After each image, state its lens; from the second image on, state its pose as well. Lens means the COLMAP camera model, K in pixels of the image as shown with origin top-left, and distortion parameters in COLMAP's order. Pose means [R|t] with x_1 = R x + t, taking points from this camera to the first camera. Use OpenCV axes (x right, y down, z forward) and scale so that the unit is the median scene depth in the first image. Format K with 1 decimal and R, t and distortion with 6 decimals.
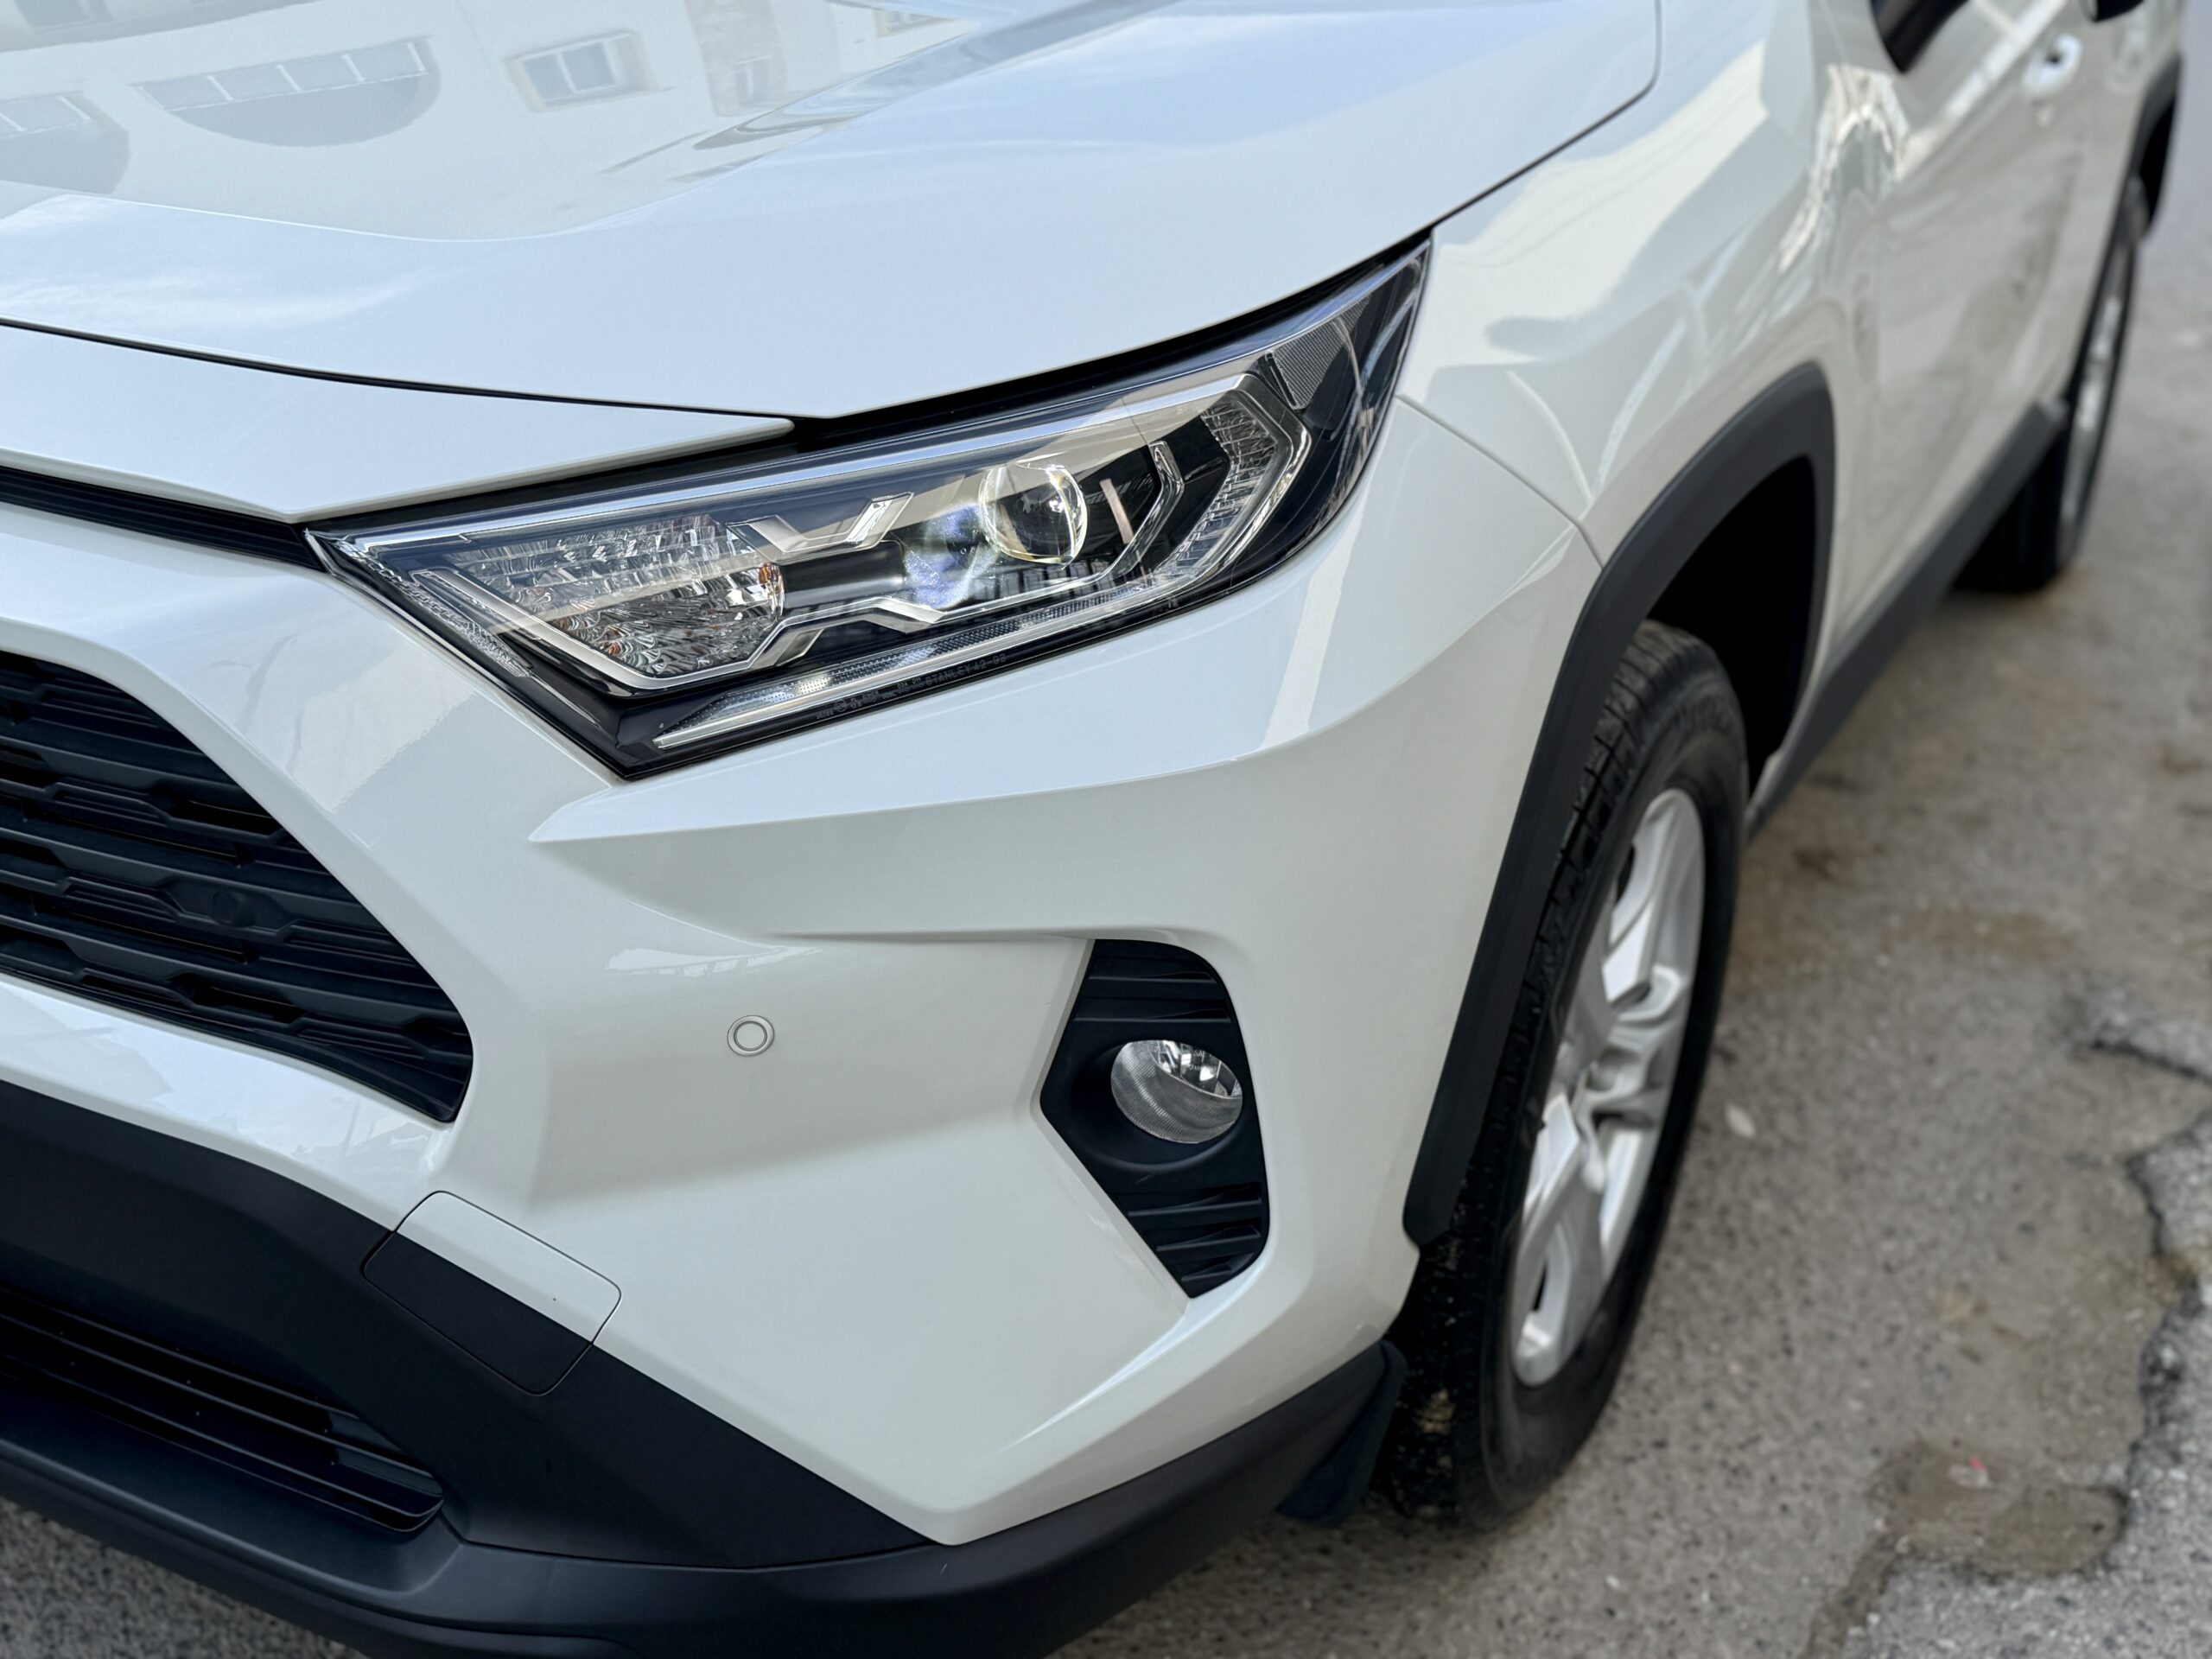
lens RADIAL K [[2389.4, 0, 1106.0], [0, 2389.4, 829.5], [0, 0, 1]] dist [-0.011522, -0.019051]
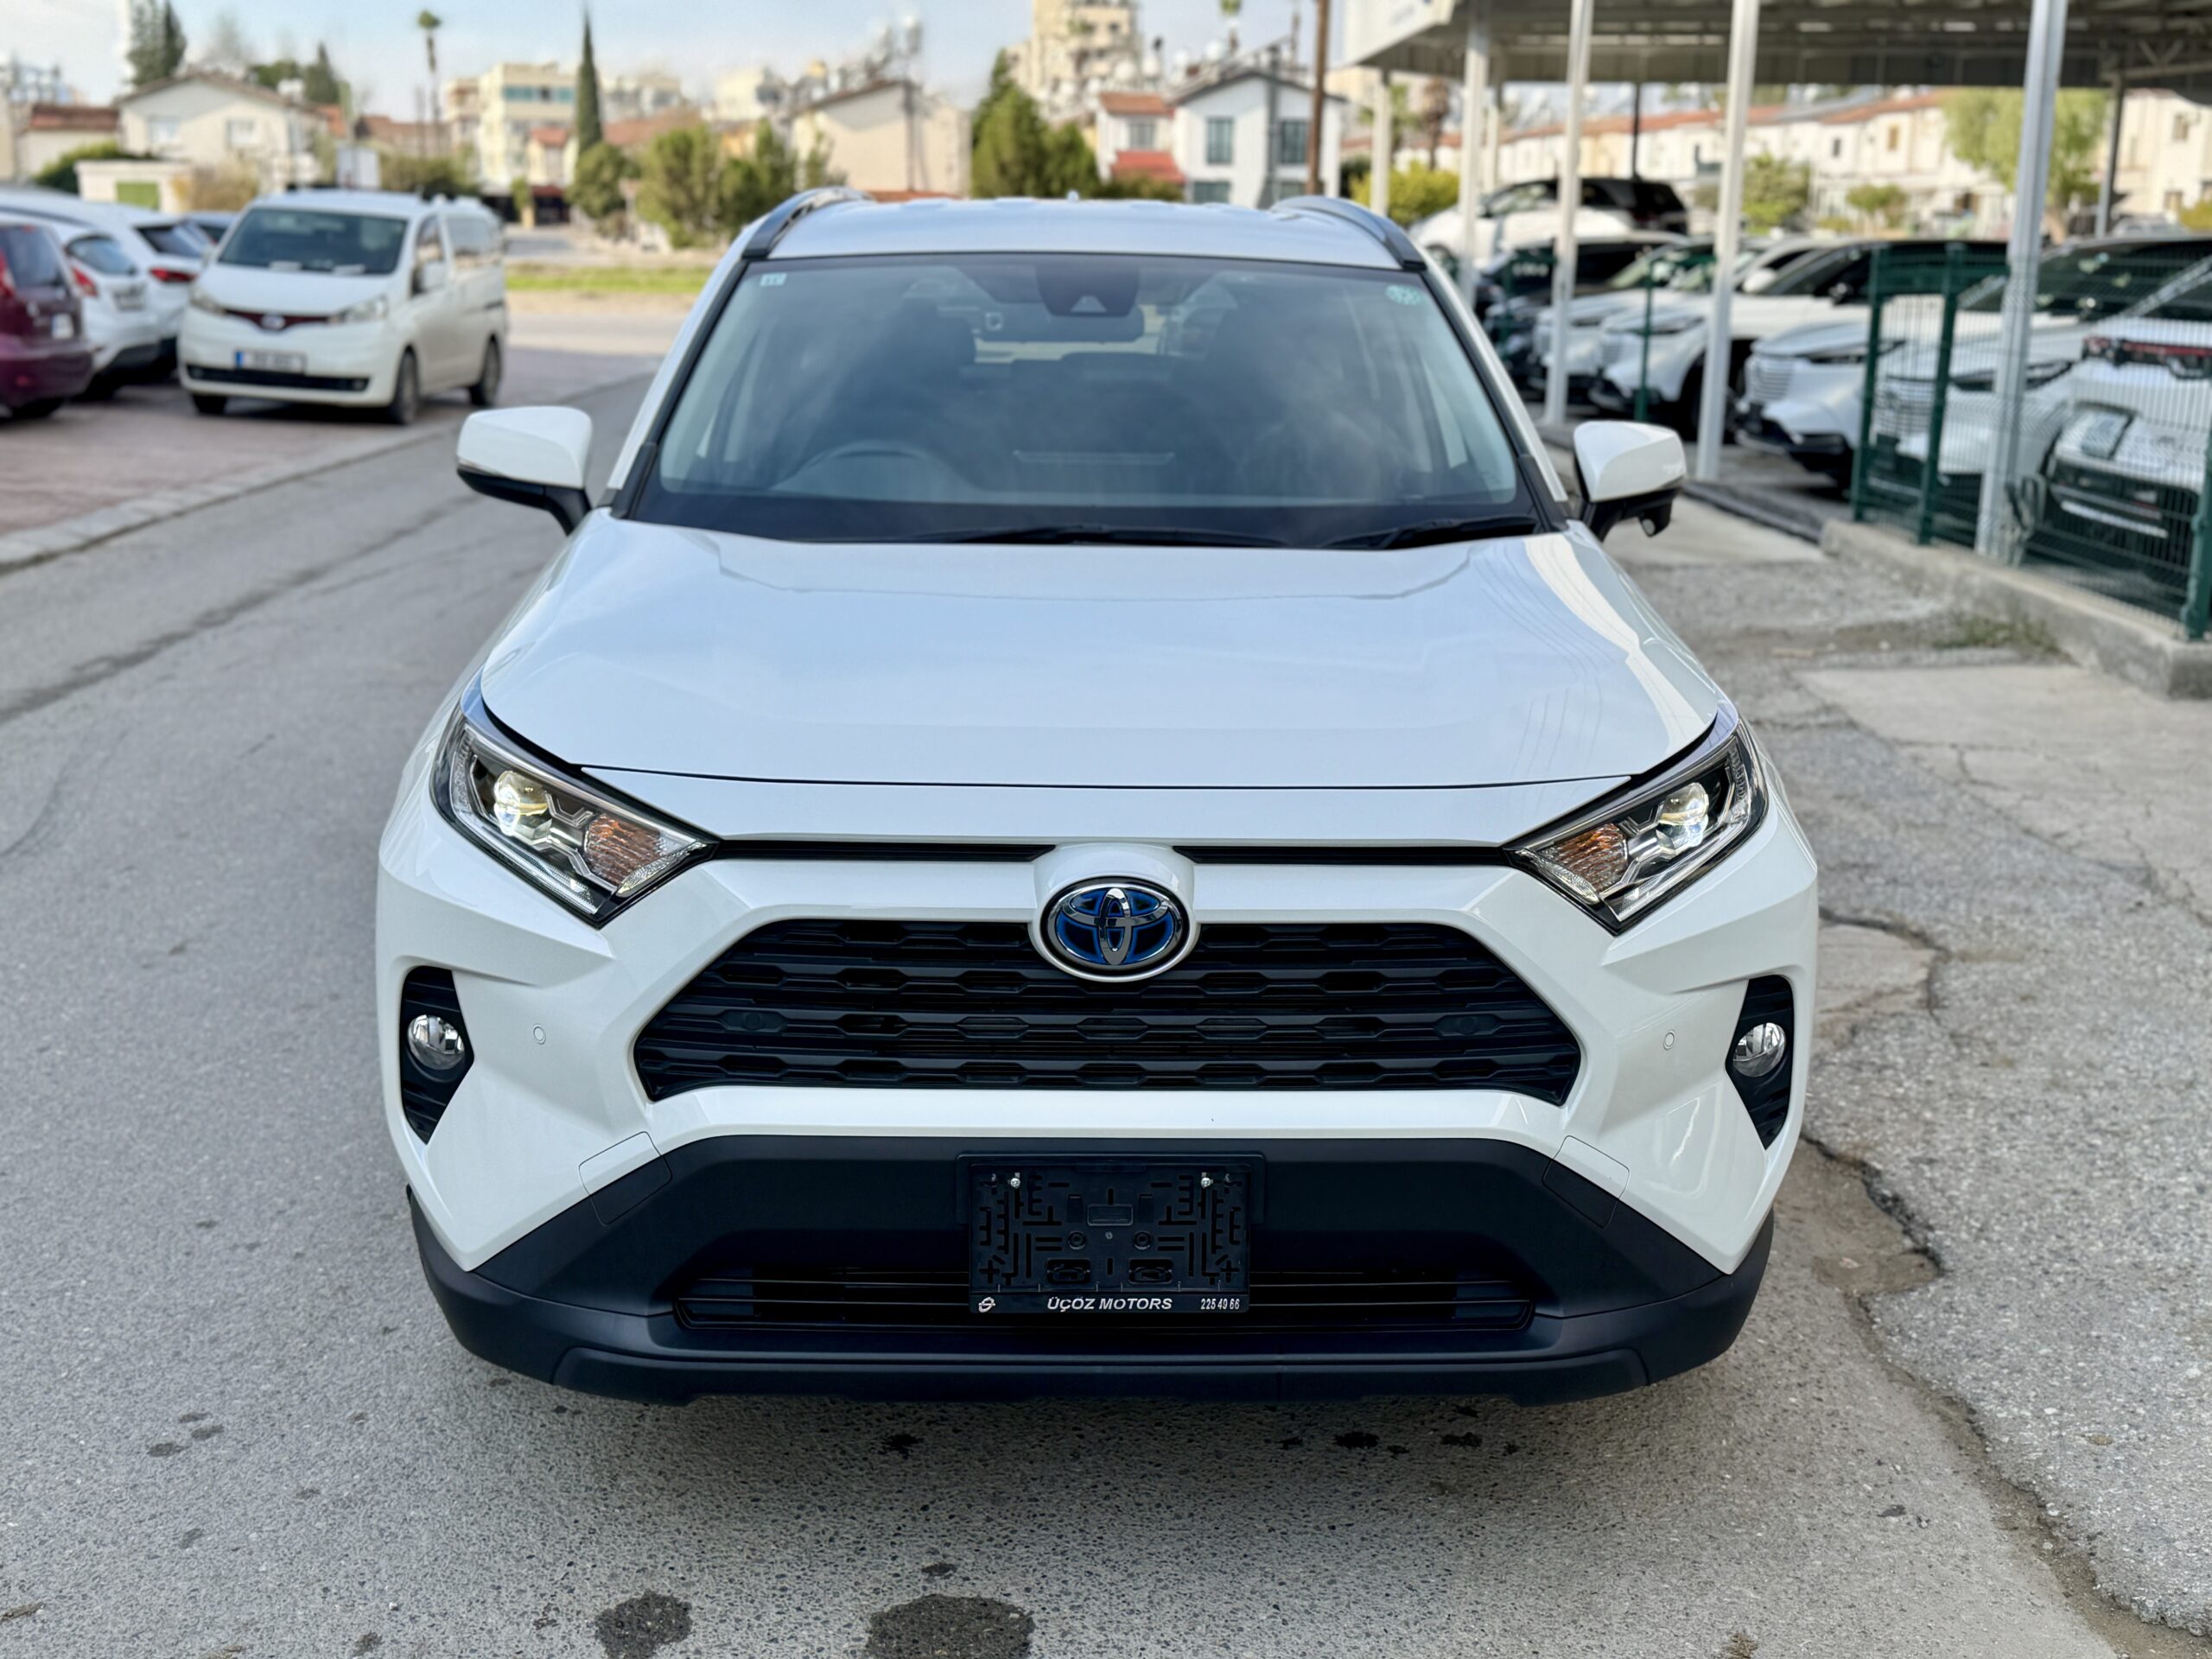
lens RADIAL K [[2389.4, 0, 1106.0], [0, 2389.4, 829.5], [0, 0, 1]] dist [-0.011522, -0.019051]
pose [[0.875837, -0.140235, 0.461783, -1.639616], [0.214200, 0.970397, -0.111570, 0.030950], [-0.432466, 0.196631, 0.879948, -0.816000]]
